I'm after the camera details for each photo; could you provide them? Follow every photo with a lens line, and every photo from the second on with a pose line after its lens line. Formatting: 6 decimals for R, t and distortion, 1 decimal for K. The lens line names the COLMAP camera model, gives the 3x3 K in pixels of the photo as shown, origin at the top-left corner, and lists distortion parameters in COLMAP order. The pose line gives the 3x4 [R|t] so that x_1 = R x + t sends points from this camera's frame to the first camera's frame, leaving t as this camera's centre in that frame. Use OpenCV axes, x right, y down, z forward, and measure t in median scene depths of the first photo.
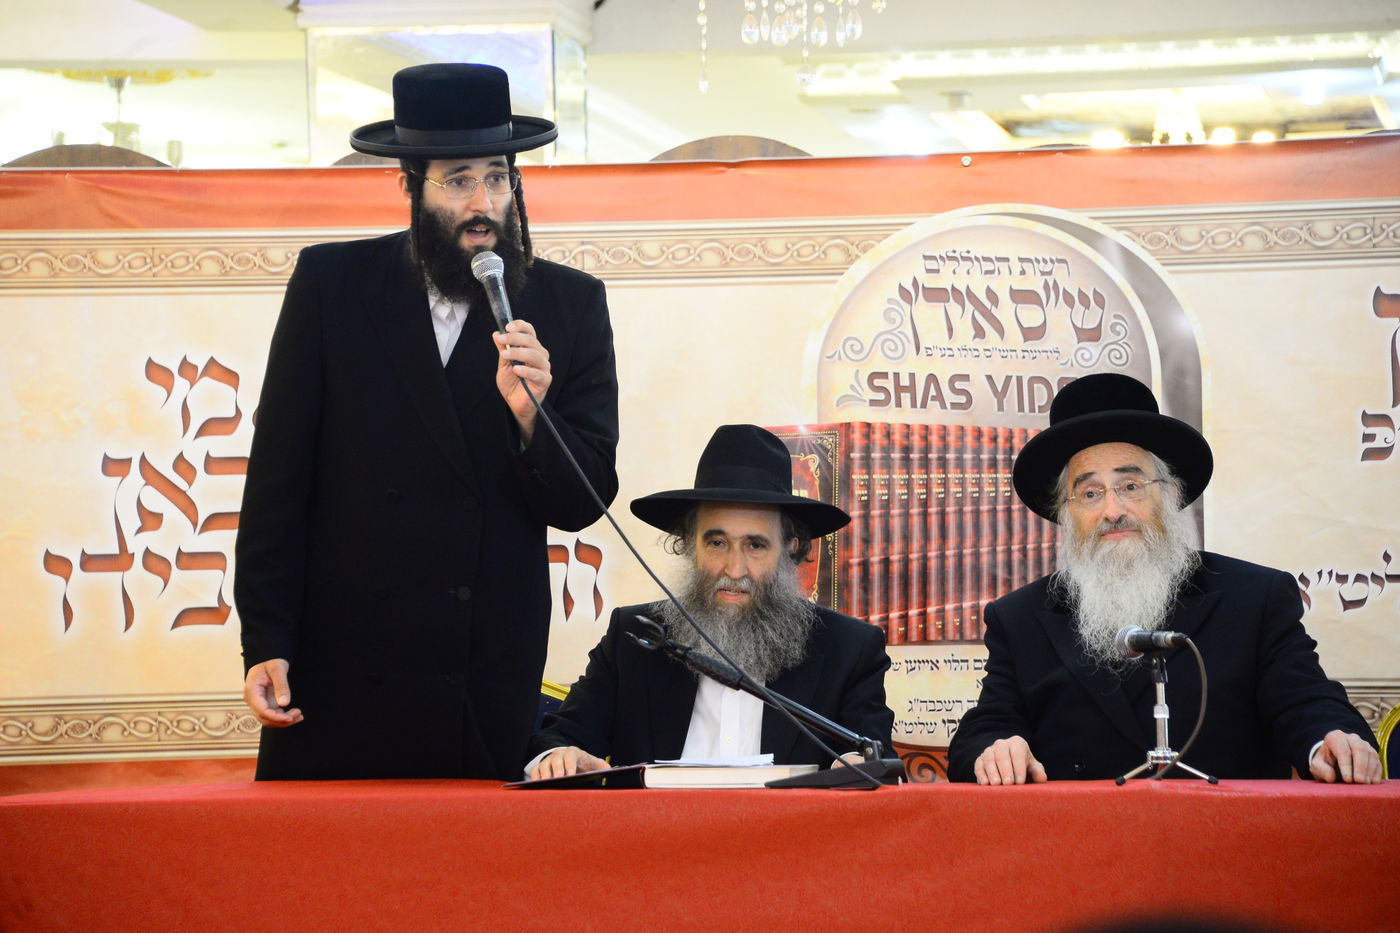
lens RADIAL K [[7051.9, 0, 652.1], [0, 7051.9, 485.6], [0, 0, 1]] dist [2.855316, 0.000000]
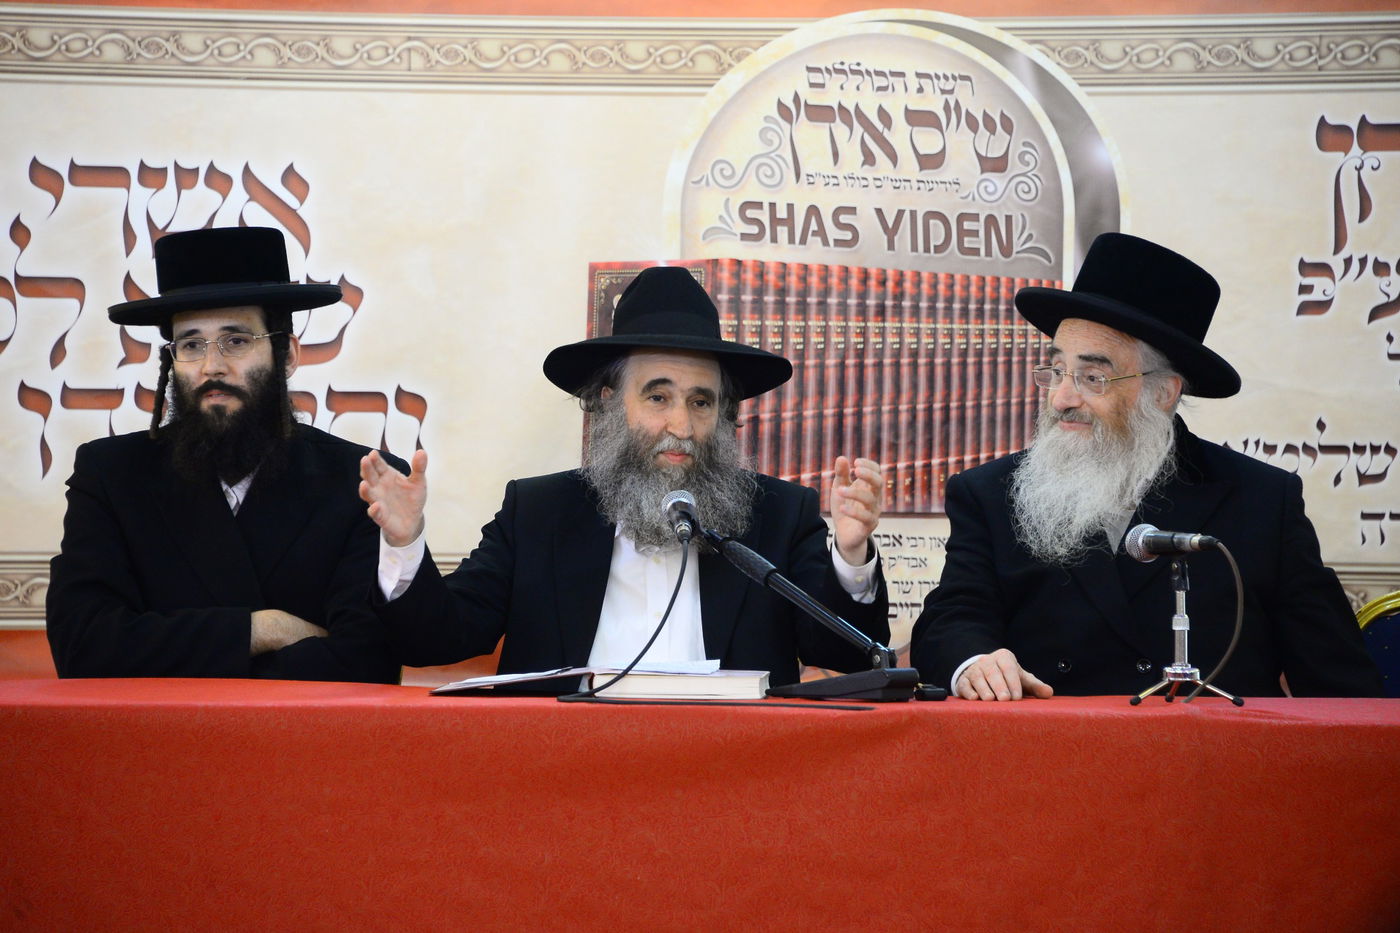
lens RADIAL K [[8756.1, 0, 675.9], [0, 8756.1, 498.6], [0, 0, 1]] dist [4.161040, 0.000000]
pose [[0.994951, 0.020815, 0.098184, -0.082758], [-0.024436, 0.999059, 0.035822, -0.018134], [-0.097346, -0.038041, 0.994523, -0.073892]]
